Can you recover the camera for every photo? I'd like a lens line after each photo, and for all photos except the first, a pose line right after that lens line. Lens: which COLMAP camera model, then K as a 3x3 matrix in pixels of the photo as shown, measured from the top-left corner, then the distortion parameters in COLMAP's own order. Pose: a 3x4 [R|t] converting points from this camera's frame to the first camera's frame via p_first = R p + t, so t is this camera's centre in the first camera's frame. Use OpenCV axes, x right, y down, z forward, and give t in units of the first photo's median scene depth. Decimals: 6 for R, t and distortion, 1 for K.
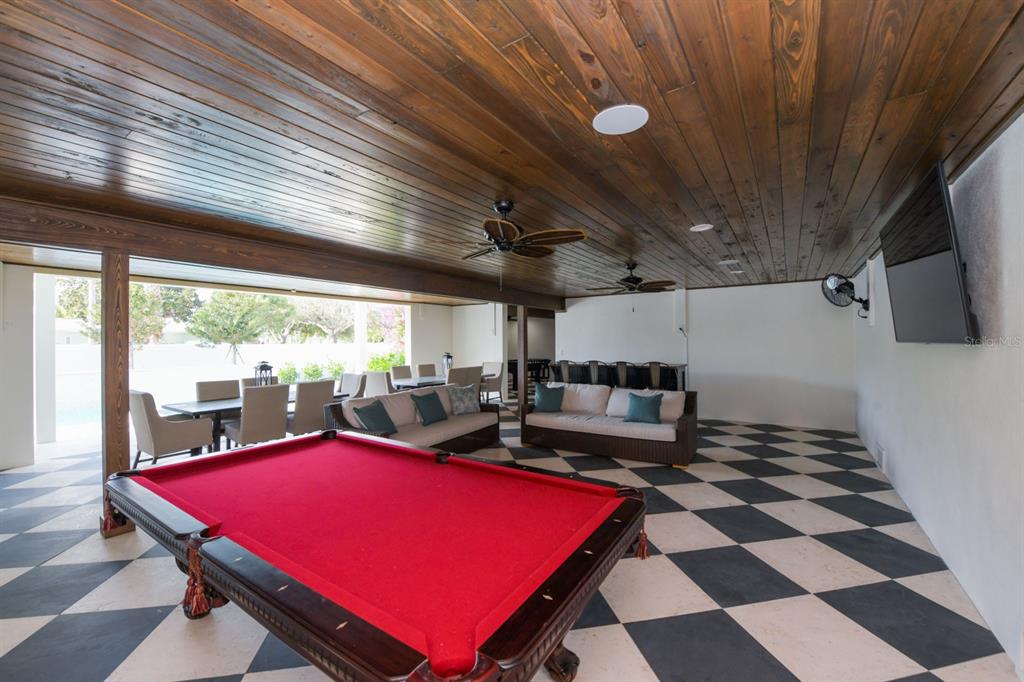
lens RADIAL K [[412.6, 0, 516.9], [0, 412.6, 341.4], [0, 0, 1]] dist [-0.010789, -0.000582]
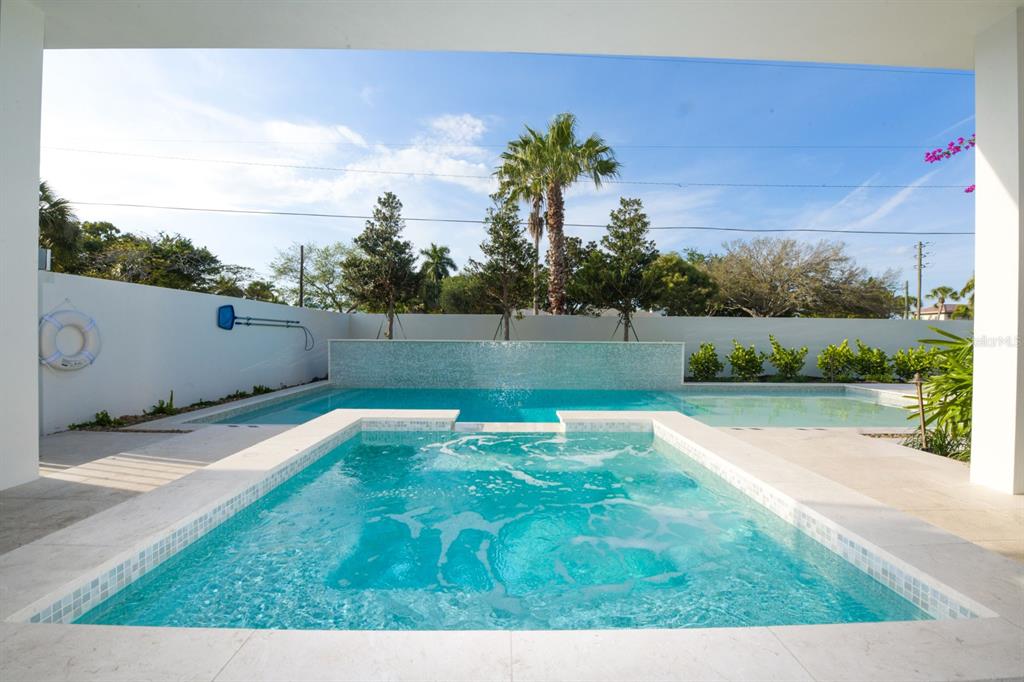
lens RADIAL K [[412.6, 0, 511.0], [0, 412.6, 340.1], [0, 0, 1]] dist [-0.010789, -0.000582]
pose [[0.573795, 0.017767, -0.818806, -0.205458], [-0.008997, 0.999841, 0.015391, 0.035526], [0.818949, -0.001465, 0.573864, 0.382327]]
